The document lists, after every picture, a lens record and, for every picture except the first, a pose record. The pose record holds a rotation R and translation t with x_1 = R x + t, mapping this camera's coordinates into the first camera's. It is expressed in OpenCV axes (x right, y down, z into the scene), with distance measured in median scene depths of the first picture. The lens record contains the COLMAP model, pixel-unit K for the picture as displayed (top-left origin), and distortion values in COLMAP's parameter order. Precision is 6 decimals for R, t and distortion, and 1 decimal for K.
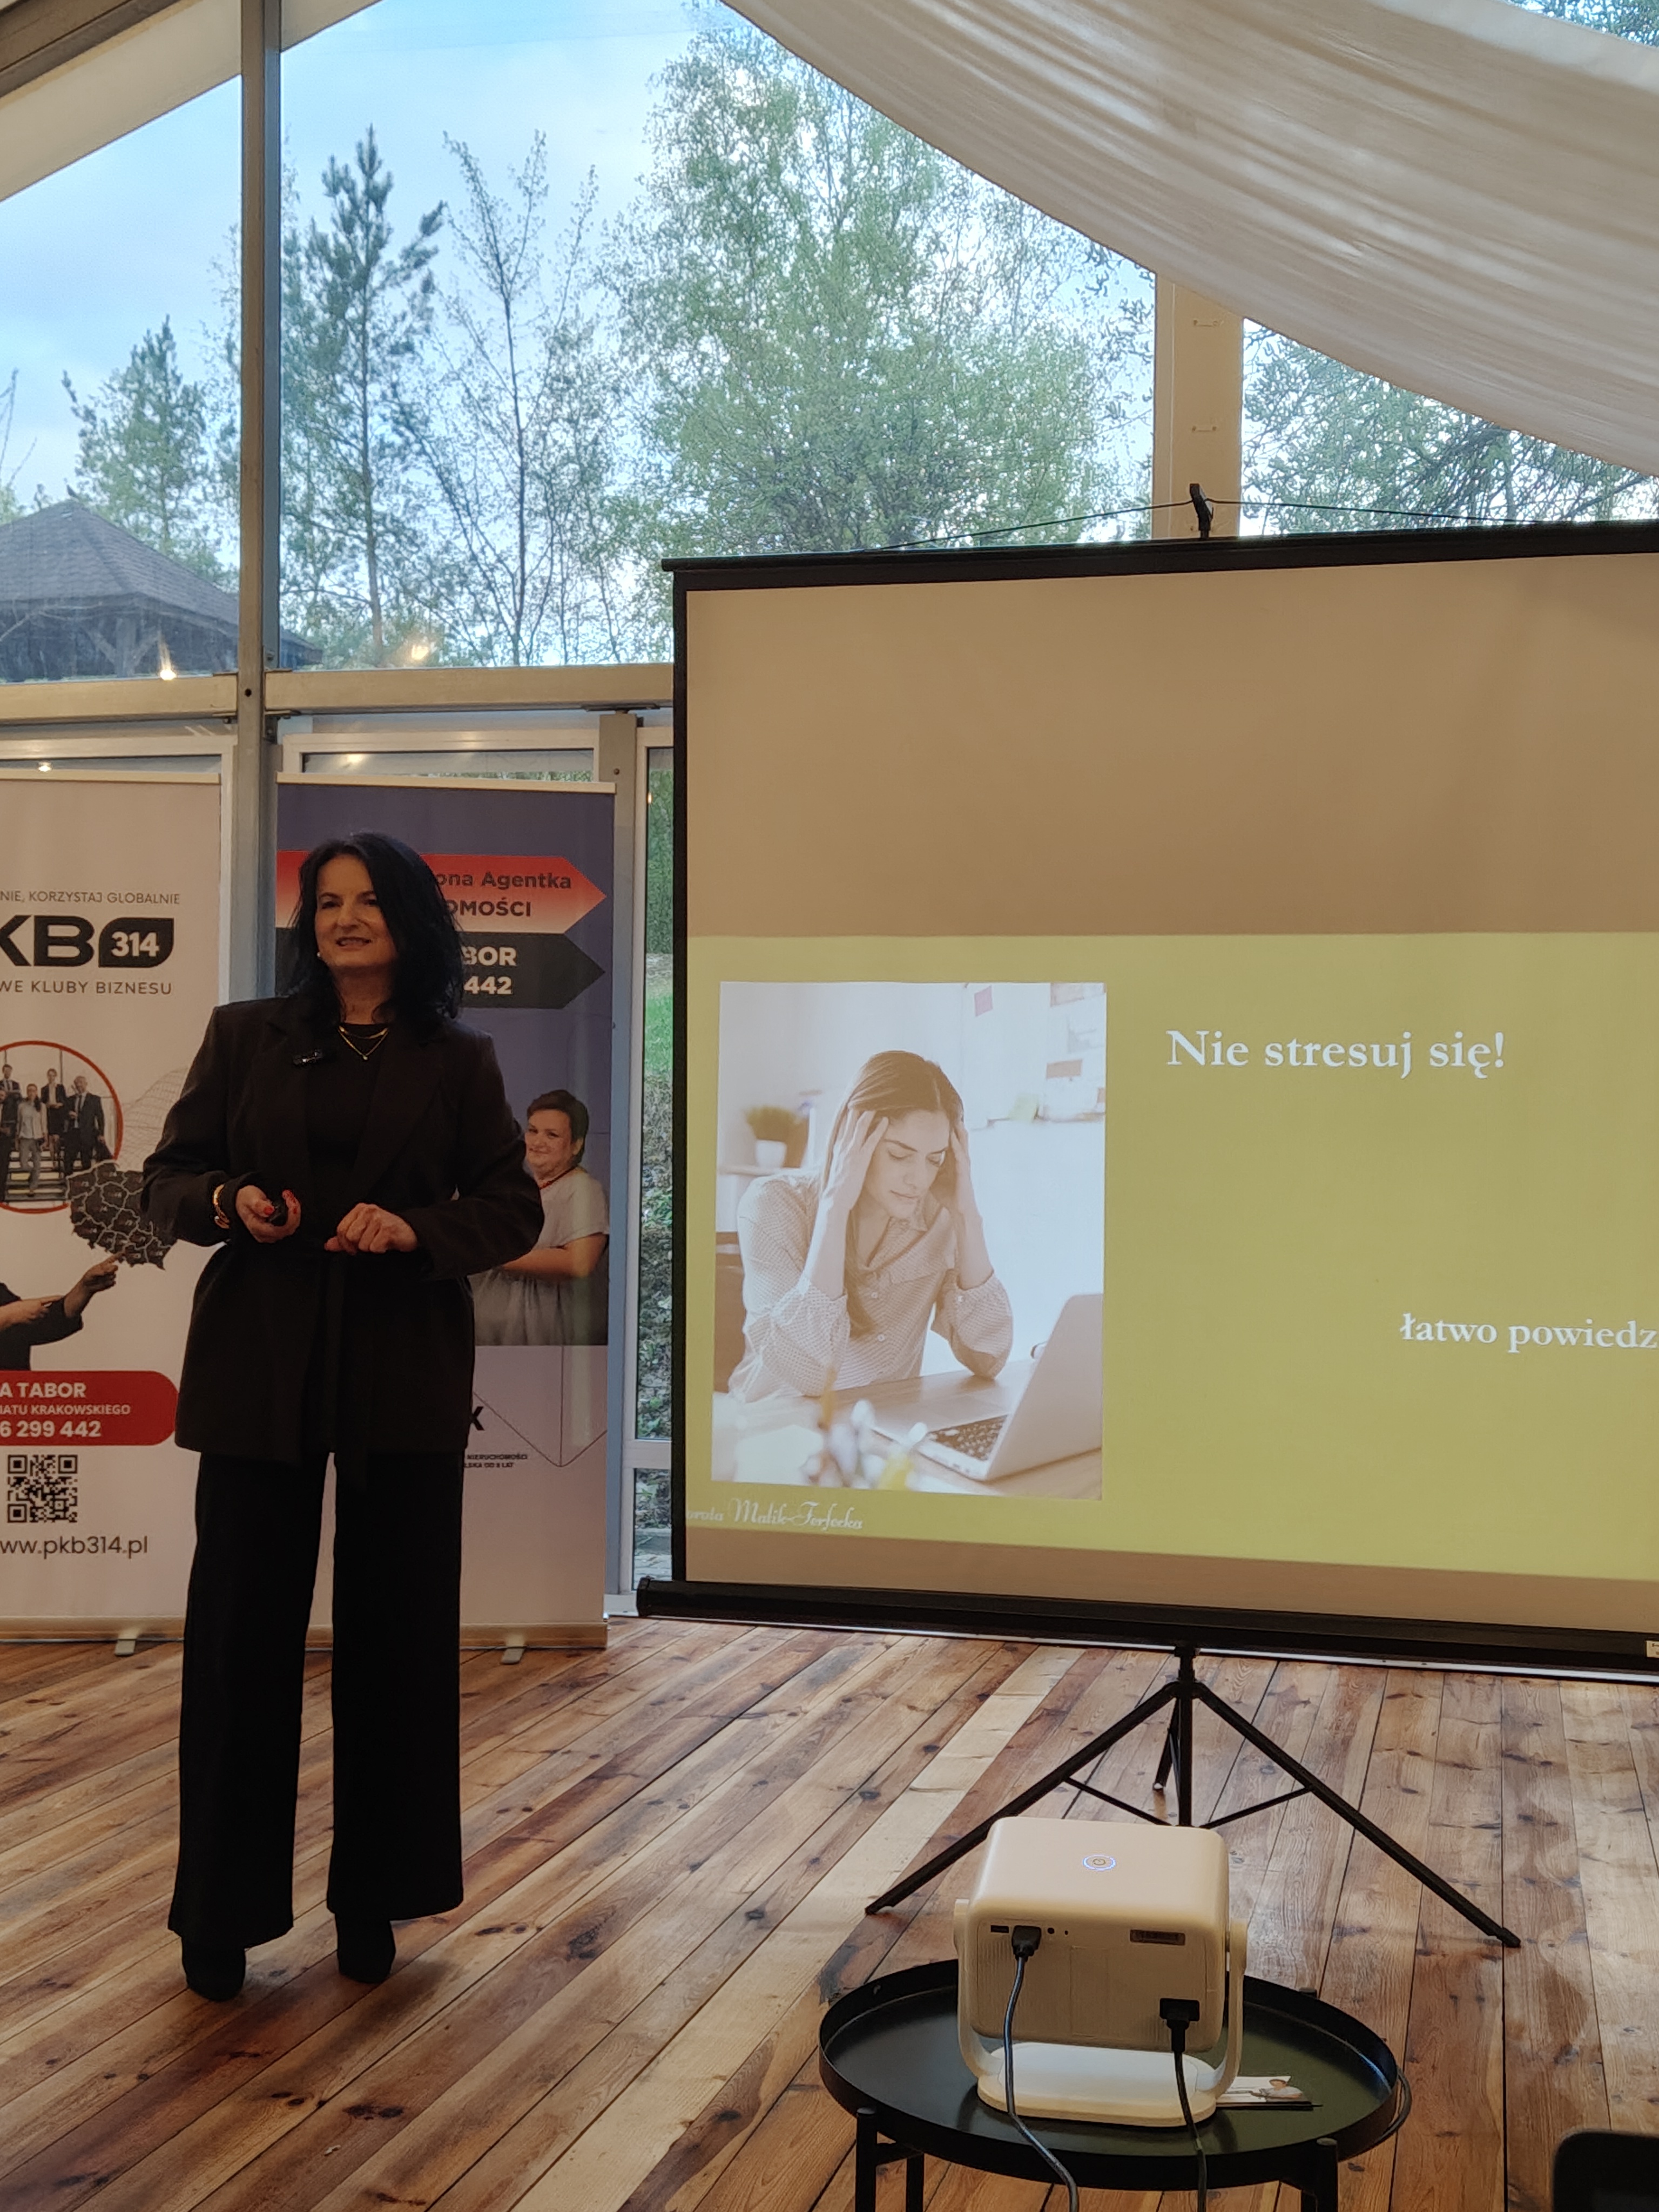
lens RADIAL K [[2566.1, 0, 845.1], [0, 2566.1, 1105.3], [0, 0, 1]] dist [0.165963, -0.601520]
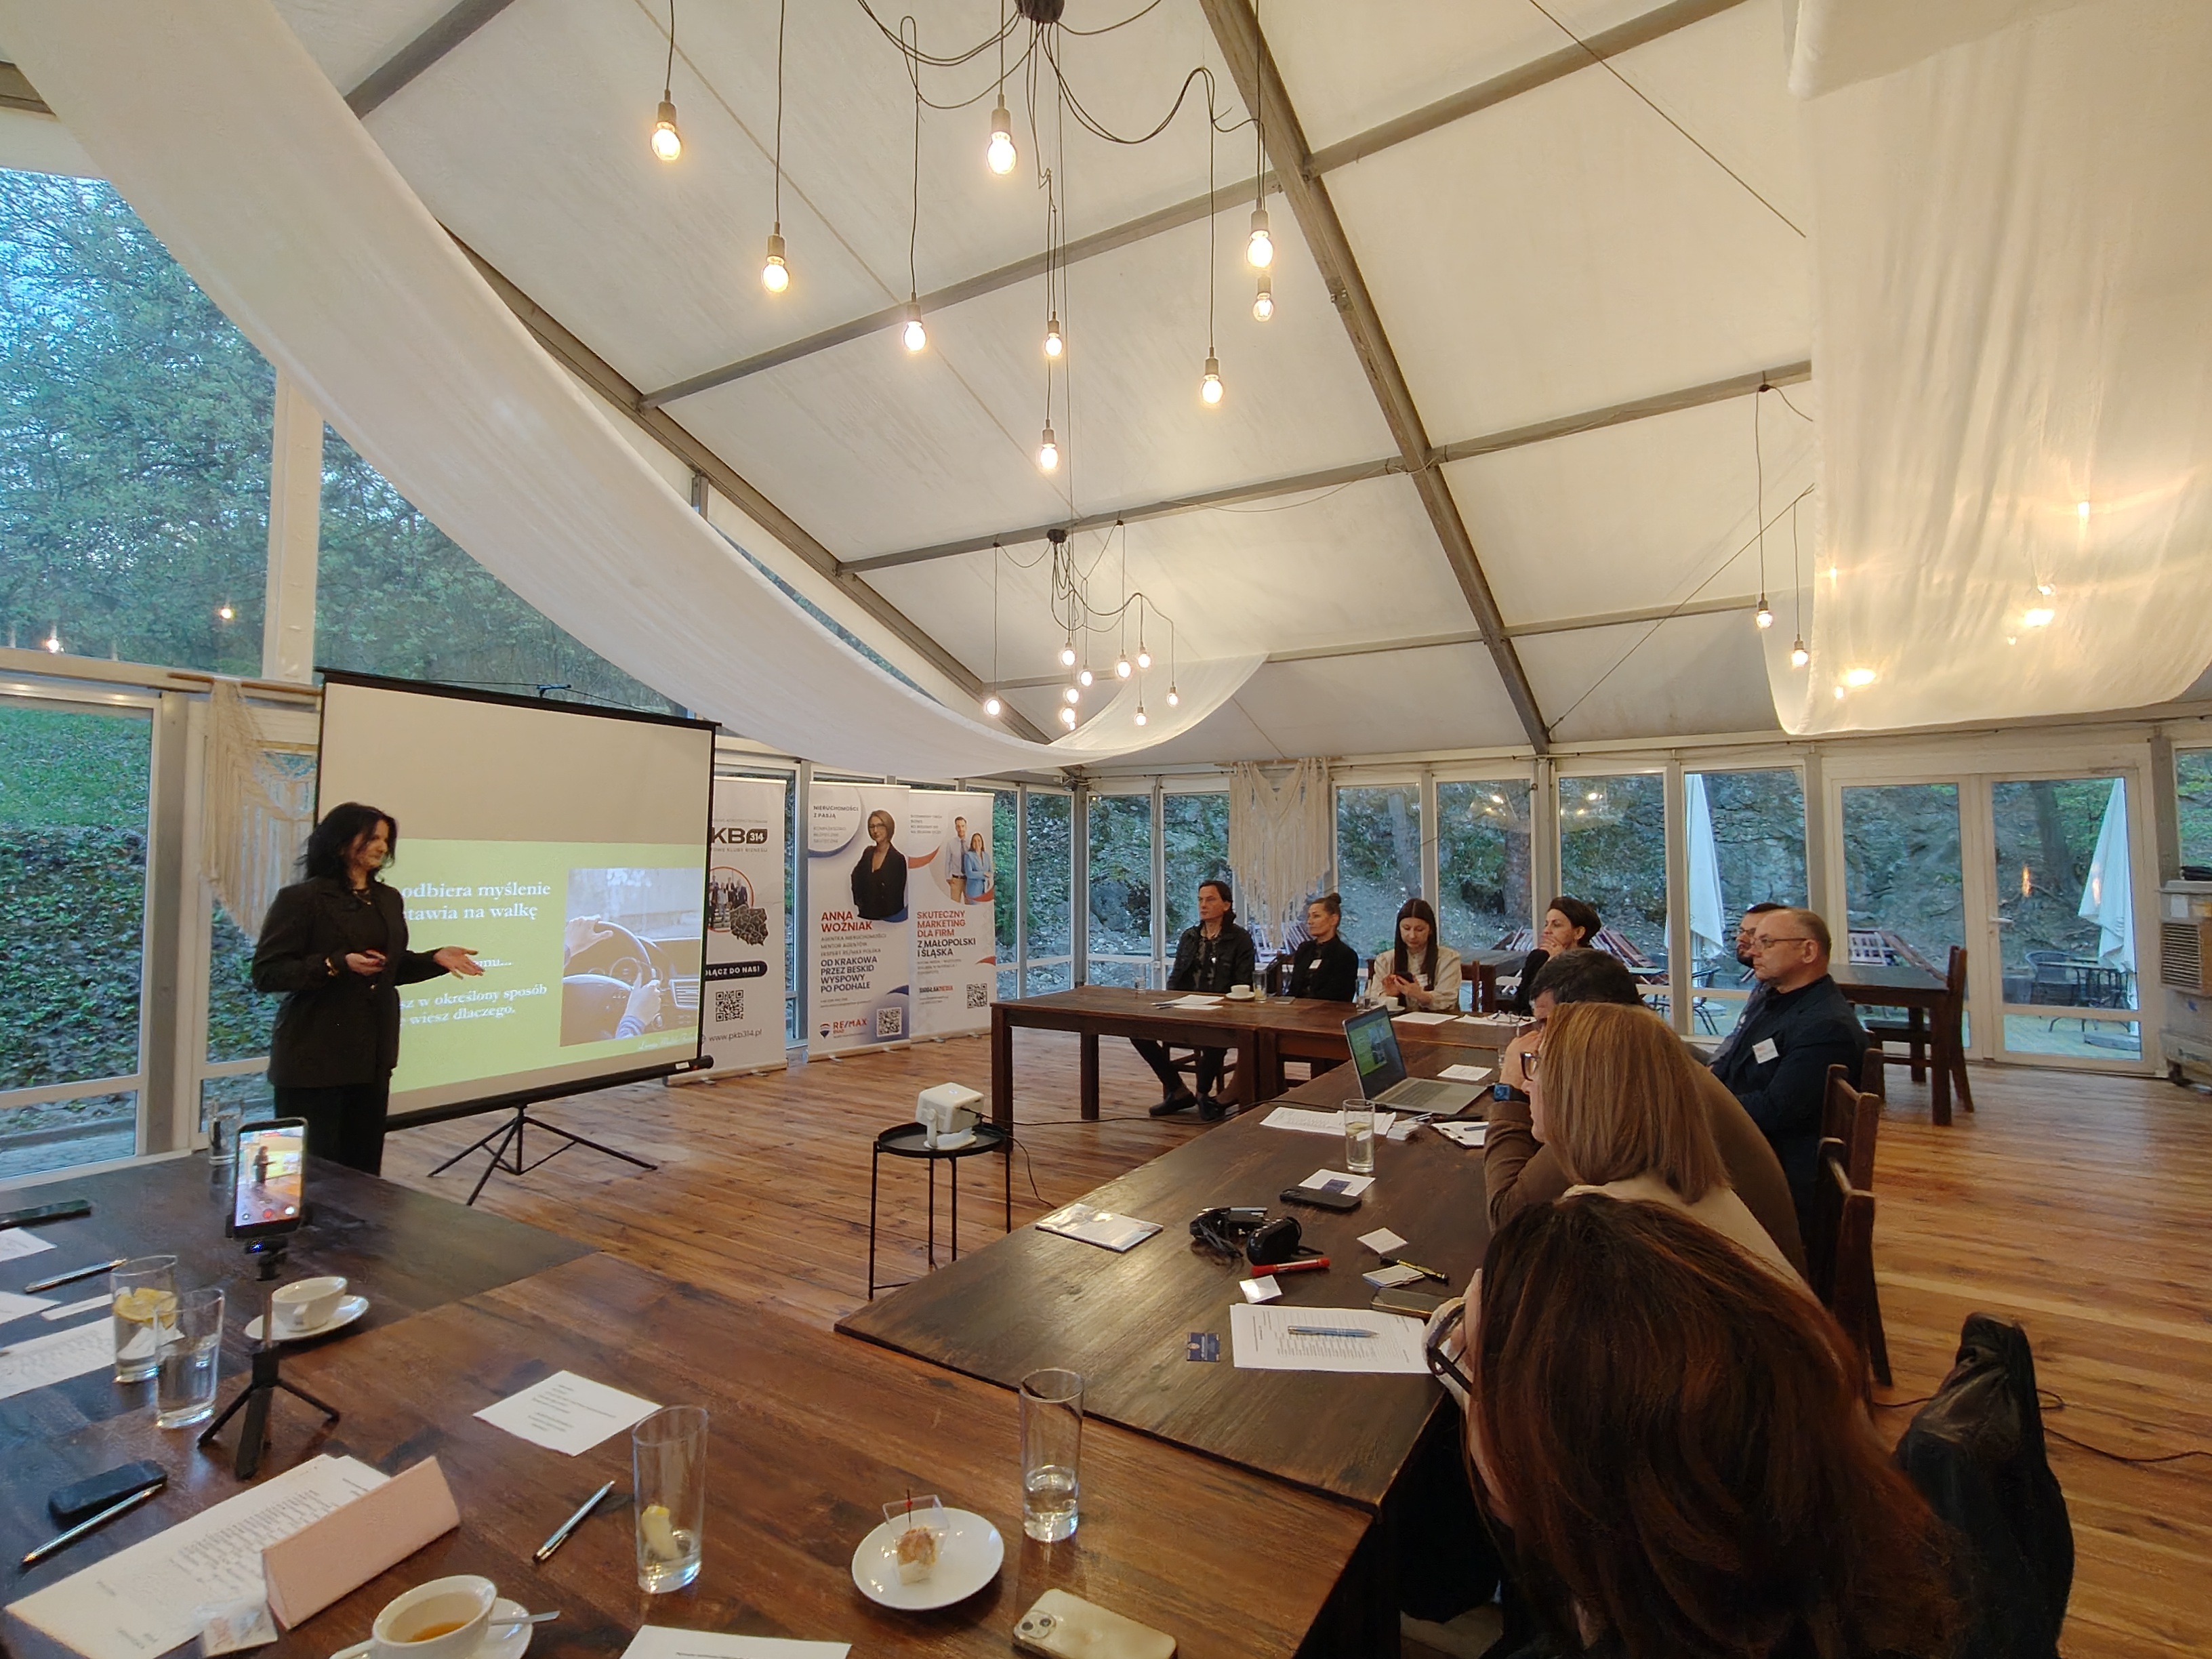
lens RADIAL K [[1056.5, 0, 1106.0], [0, 1056.5, 829.5], [0, 0, 1]] dist [0.000661, -0.000032]
pose [[0.306562, 0.014133, 0.951746, -0.490130], [-0.013767, 0.999851, -0.010413, -0.049829], [-0.951751, -0.009911, 0.306711, 0.056767]]
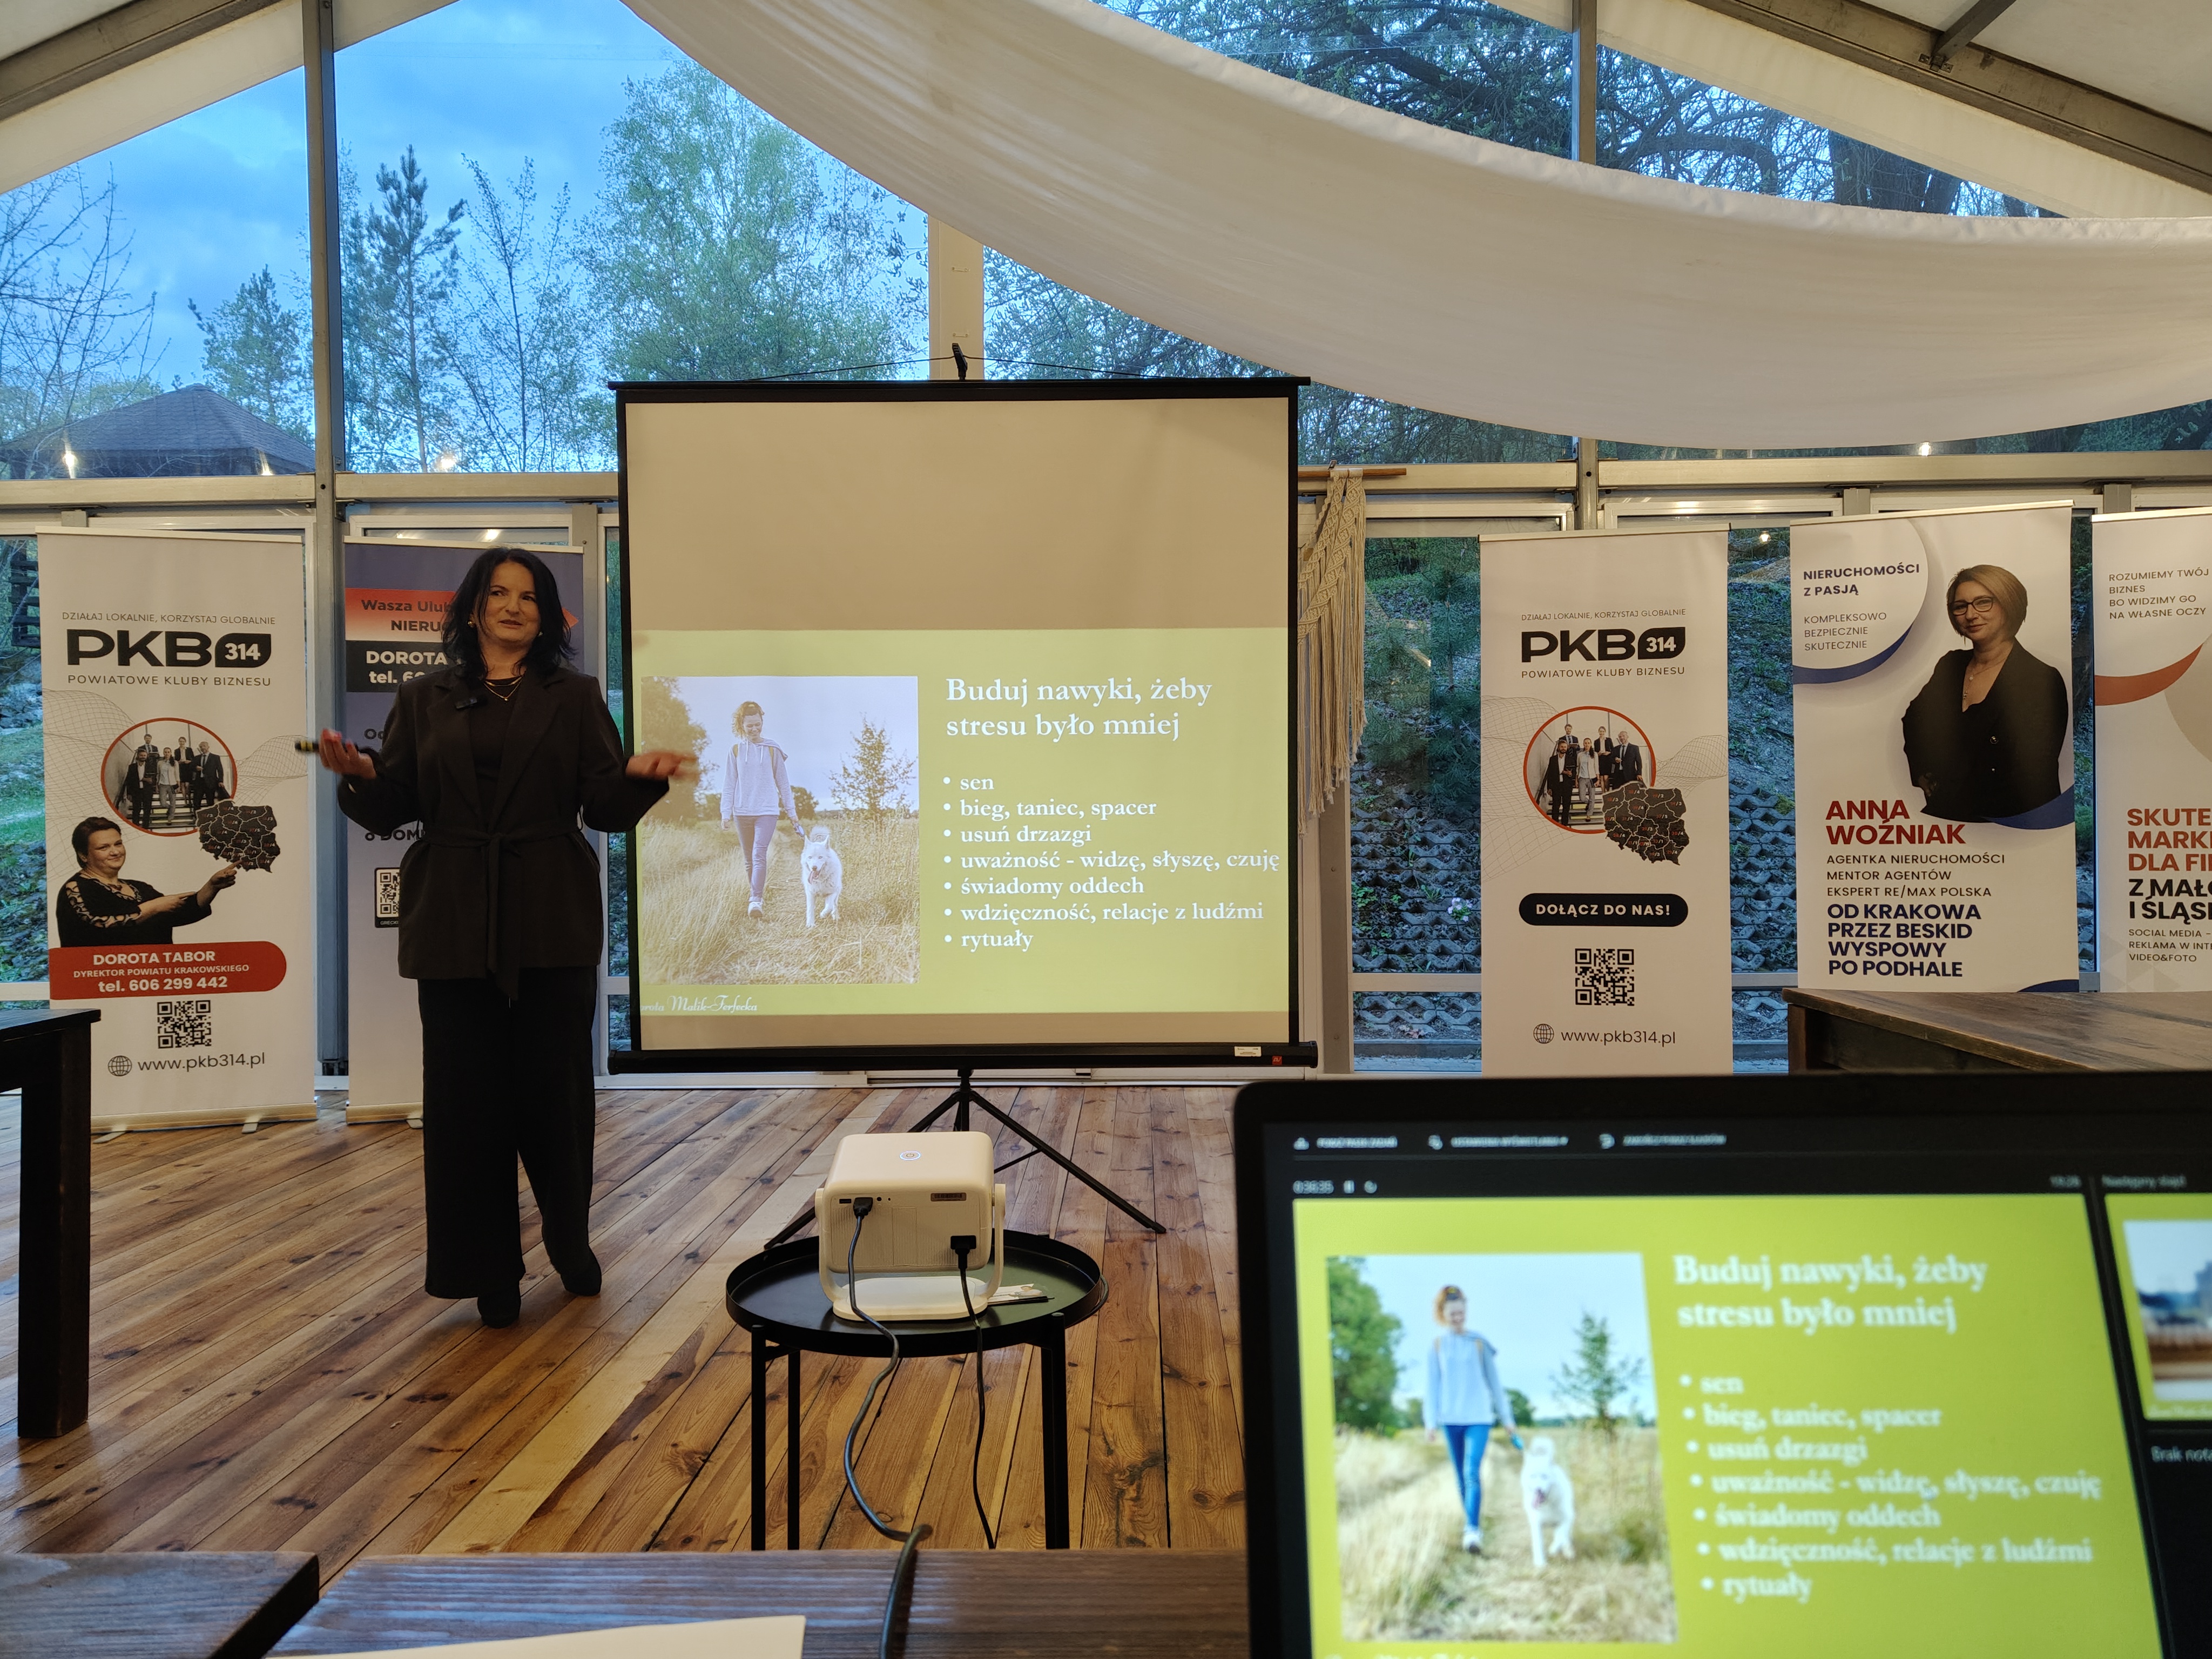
lens RADIAL K [[1560.6, 0, 1116.3], [0, 1560.6, 819.9], [0, 0, 1]] dist [0.023269, -0.010709]
pose [[0.973248, -0.021989, 0.228700, 0.002432], [0.016857, 0.999561, 0.024369, 0.019860], [-0.229136, -0.019862, 0.973192, 0.017865]]
